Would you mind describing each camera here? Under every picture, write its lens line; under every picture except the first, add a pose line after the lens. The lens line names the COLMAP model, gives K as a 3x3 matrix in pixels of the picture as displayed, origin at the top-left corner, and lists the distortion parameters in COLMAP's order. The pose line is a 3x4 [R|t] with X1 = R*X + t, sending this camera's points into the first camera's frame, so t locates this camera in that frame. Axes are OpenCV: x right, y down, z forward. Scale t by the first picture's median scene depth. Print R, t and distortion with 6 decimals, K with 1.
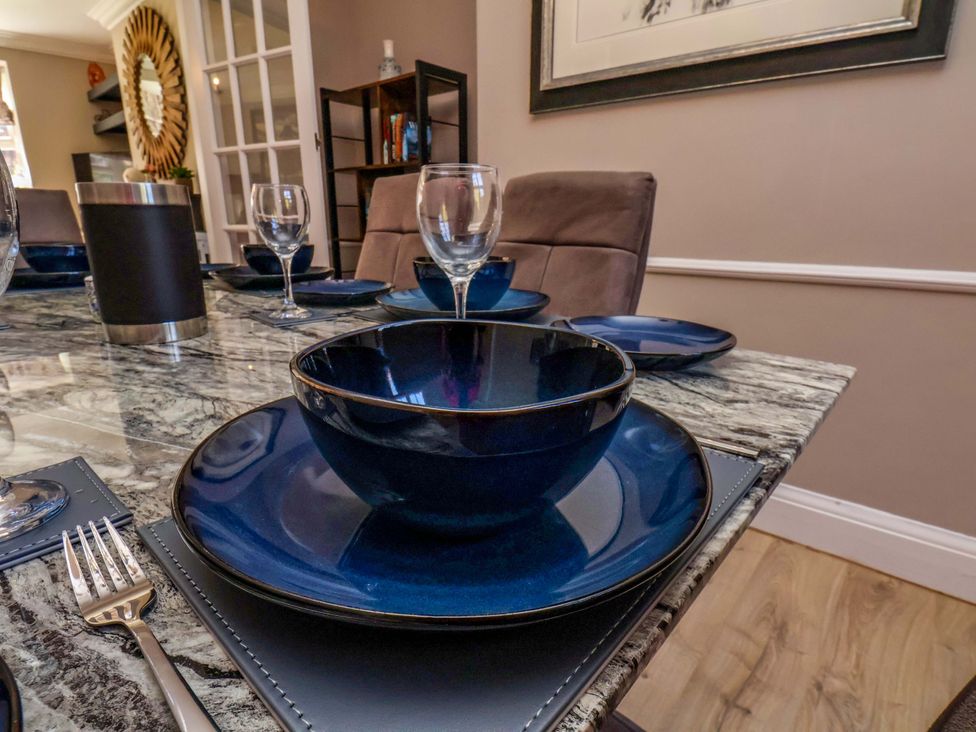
lens RADIAL K [[517.0, 0, 487.4], [0, 517.0, 363.6], [0, 0, 1]] dist [0.001976, -0.012058]
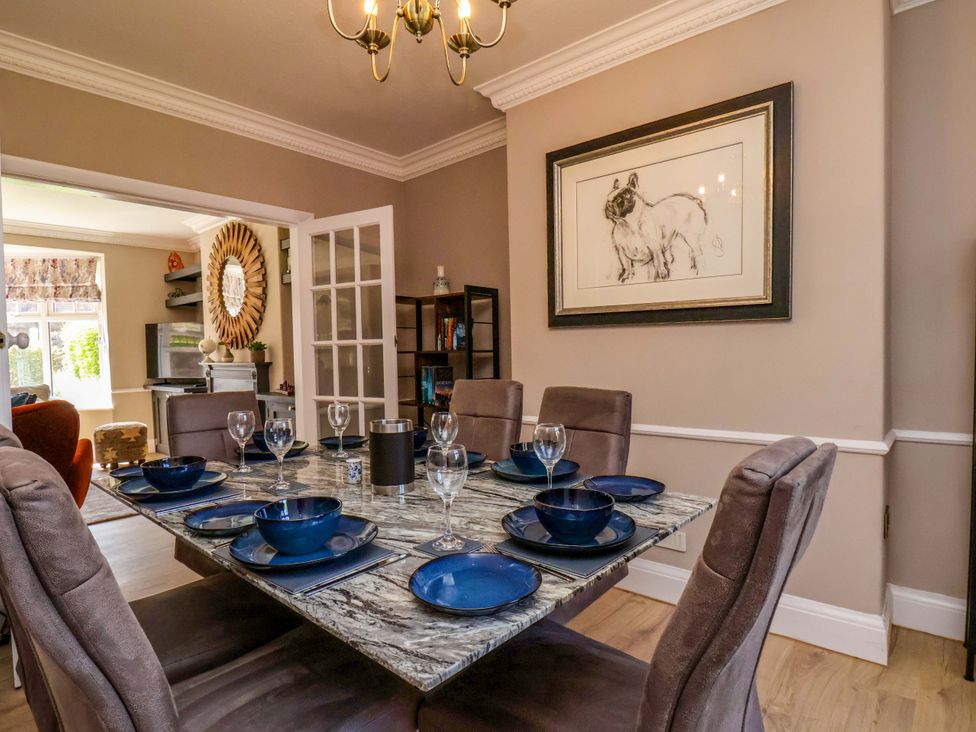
lens RADIAL K [[517.0, 0, 490.8], [0, 517.0, 373.7], [0, 0, 1]] dist [0.001976, -0.012058]
pose [[0.999790, -0.020497, -0.000294, -0.099087], [0.019827, 0.970582, -0.239952, -0.000845], [0.005204, 0.239895, 0.970785, -0.472714]]
